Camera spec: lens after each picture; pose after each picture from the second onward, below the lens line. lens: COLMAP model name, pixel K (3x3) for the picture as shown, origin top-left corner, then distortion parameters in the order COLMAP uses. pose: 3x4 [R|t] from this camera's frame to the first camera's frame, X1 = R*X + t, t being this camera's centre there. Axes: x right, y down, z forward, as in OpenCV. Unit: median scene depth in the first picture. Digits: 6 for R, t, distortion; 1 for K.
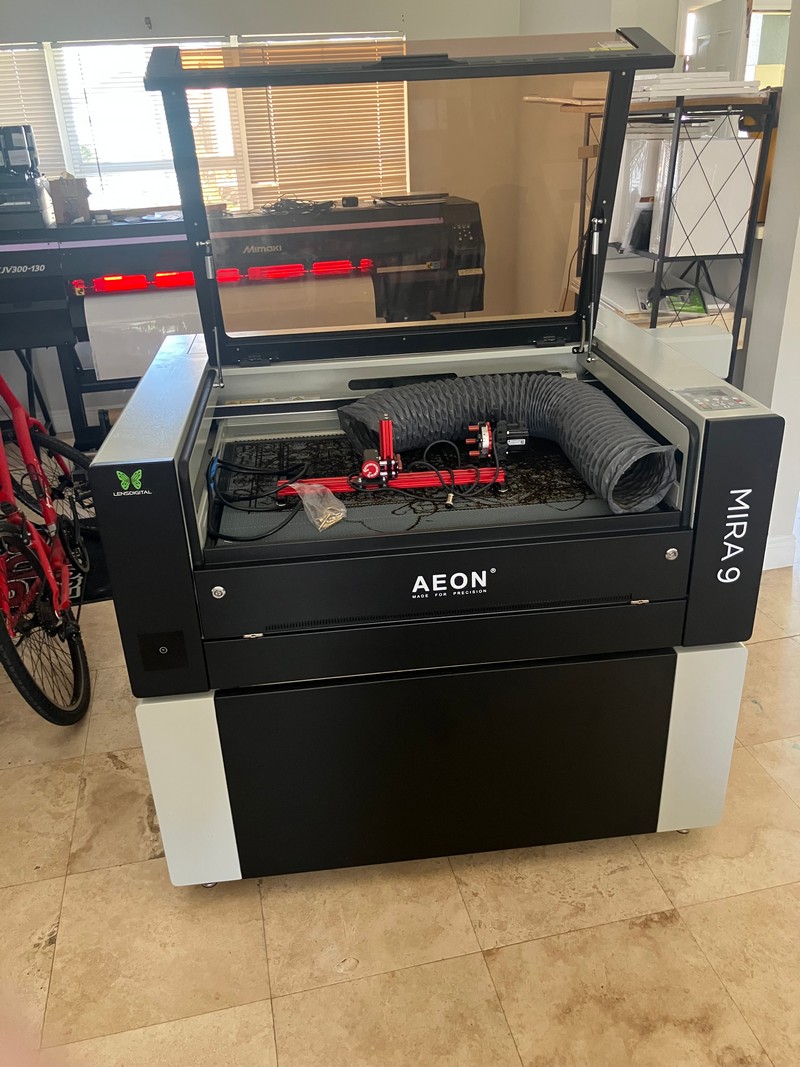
lens RADIAL K [[885.8, 0, 399.8], [0, 885.8, 534.1], [0, 0, 1]] dist [-0.012452, -0.008086]
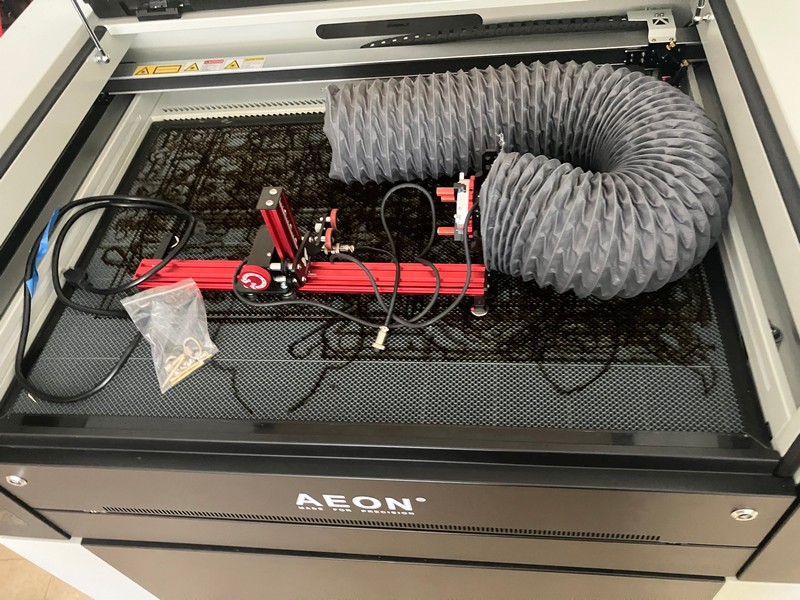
lens RADIAL K [[664.2, 0, 400.7], [0, 664.2, 299.7], [0, 0, 1]] dist [-0.012452, -0.008086]
pose [[0.977050, 0.095252, -0.190529, 0.154045], [-0.004111, 0.902715, 0.430219, -0.256676], [0.212972, -0.419562, 0.882389, 0.614181]]
